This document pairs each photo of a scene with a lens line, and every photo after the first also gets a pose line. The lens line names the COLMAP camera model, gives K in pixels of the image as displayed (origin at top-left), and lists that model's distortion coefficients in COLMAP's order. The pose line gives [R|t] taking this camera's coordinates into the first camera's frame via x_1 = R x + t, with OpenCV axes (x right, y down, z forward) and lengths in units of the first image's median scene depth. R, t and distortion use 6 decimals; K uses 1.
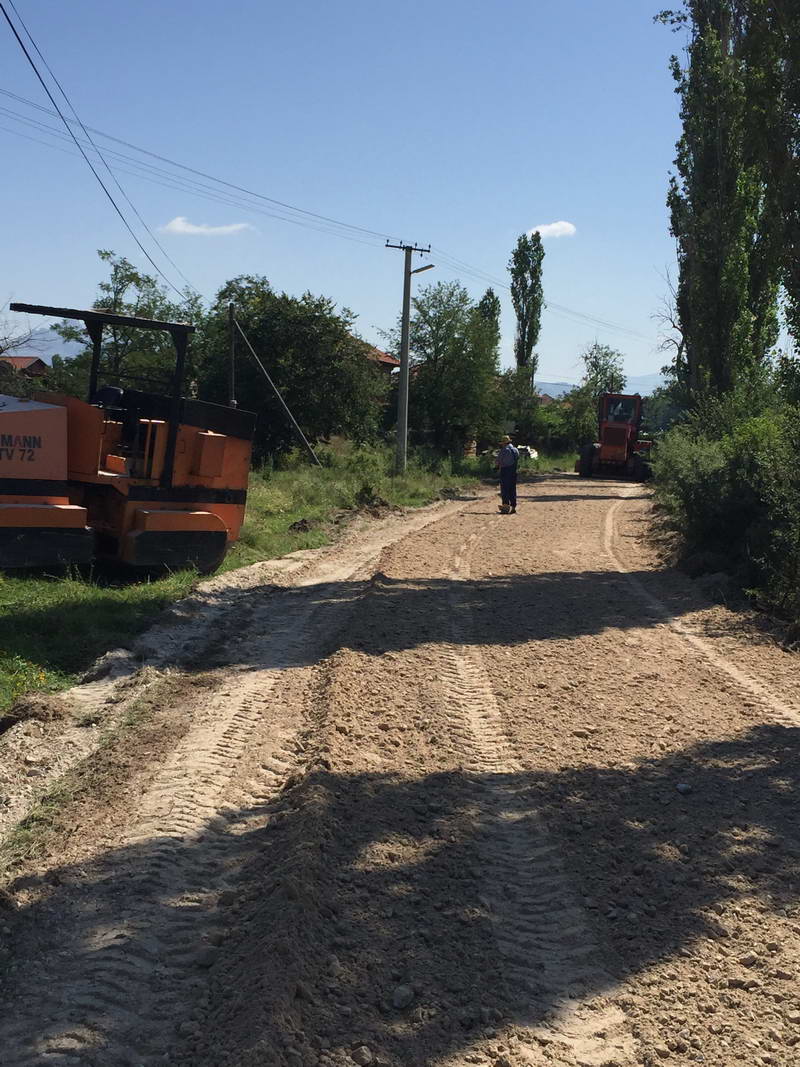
lens RADIAL K [[1318.2, 0, 400.0], [0, 1318.2, 533.5], [0, 0, 1]] dist [0.095586, 0.037125]
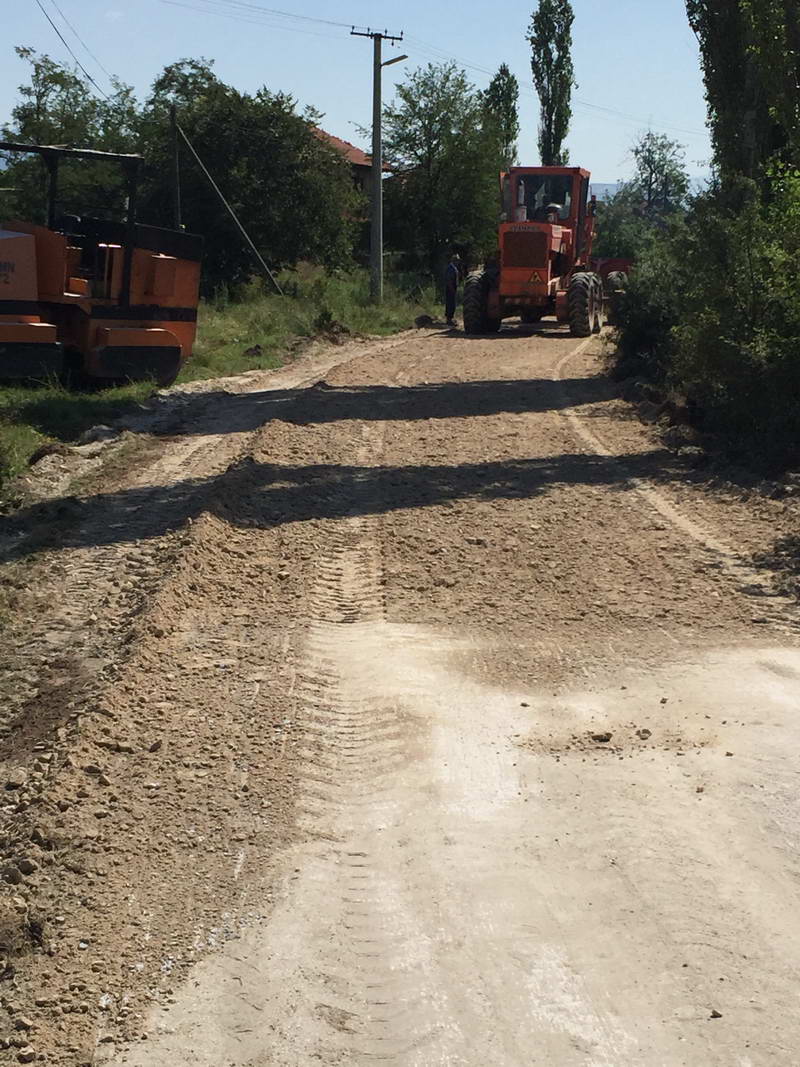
lens RADIAL K [[1668.2, 0, 400.0], [0, 1668.2, 533.5], [0, 0, 1]] dist [0.082253, 0.033582]
pose [[0.999686, -0.025039, -0.000397, 0.024109], [0.024977, 0.995821, 0.087840, 0.017957], [-0.001804, -0.087823, 0.996134, -0.200453]]
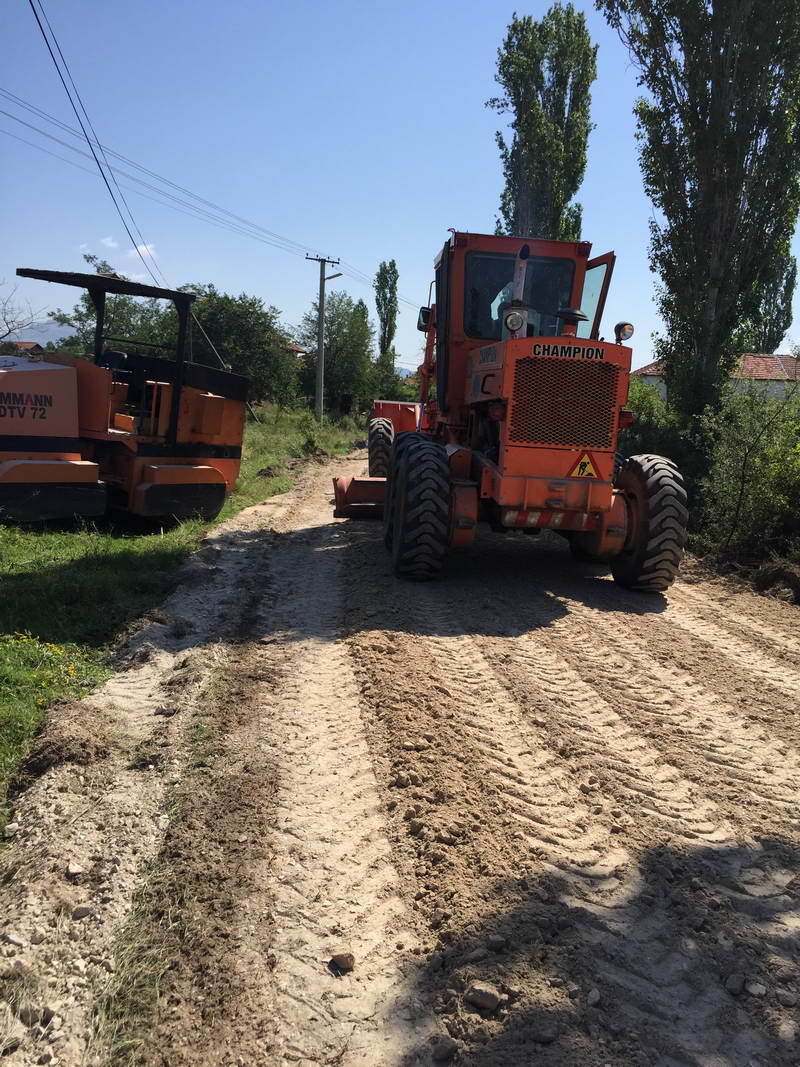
lens RADIAL K [[891.4, 0, 400.0], [0, 891.4, 533.5], [0, 0, 1]] dist [0.107498, -0.099942]
pose [[0.993896, -0.009142, 0.109939, -0.034341], [0.001194, 0.997394, 0.072141, -0.006962], [-0.110312, -0.071570, 0.991317, 0.113384]]
